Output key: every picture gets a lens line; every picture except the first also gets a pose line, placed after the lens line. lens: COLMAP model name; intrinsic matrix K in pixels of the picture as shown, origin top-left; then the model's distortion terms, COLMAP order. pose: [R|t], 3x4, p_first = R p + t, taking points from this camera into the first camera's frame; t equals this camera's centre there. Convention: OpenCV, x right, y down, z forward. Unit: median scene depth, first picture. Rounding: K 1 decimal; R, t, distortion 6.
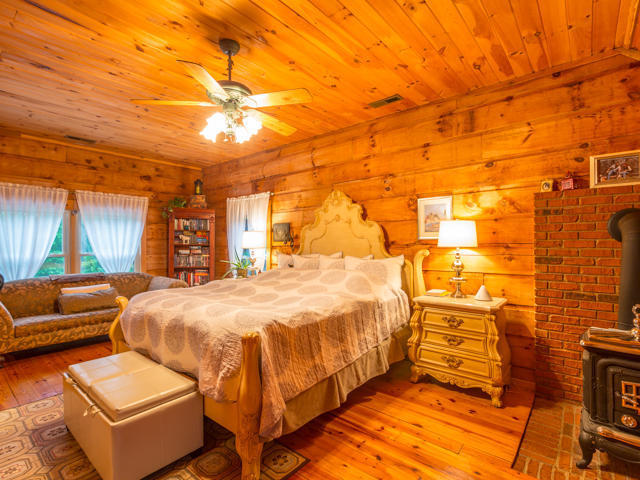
lens RADIAL K [[318.1, 0, 320.3], [0, 318.1, 240.6], [0, 0, 1]] dist [-0.000053, -0.000785]
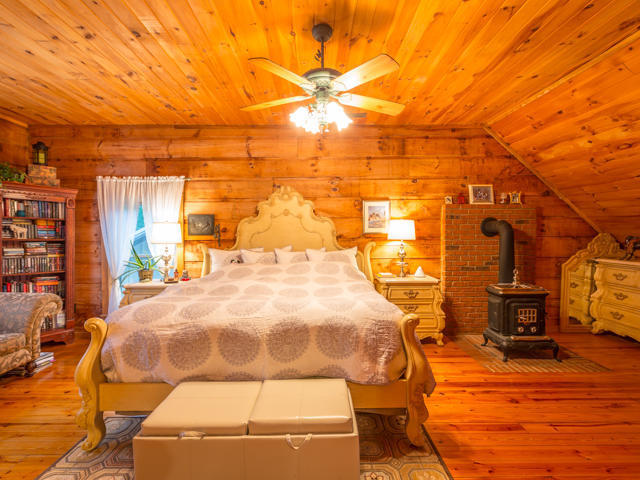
lens RADIAL K [[318.1, 0, 320.6], [0, 318.1, 239.4], [0, 0, 1]] dist [-0.000053, -0.000785]
pose [[0.757988, -0.005241, 0.652248, -0.624808], [-0.003102, 0.999927, 0.011639, 0.003641], [-0.652261, -0.010845, 0.757916, 0.179172]]
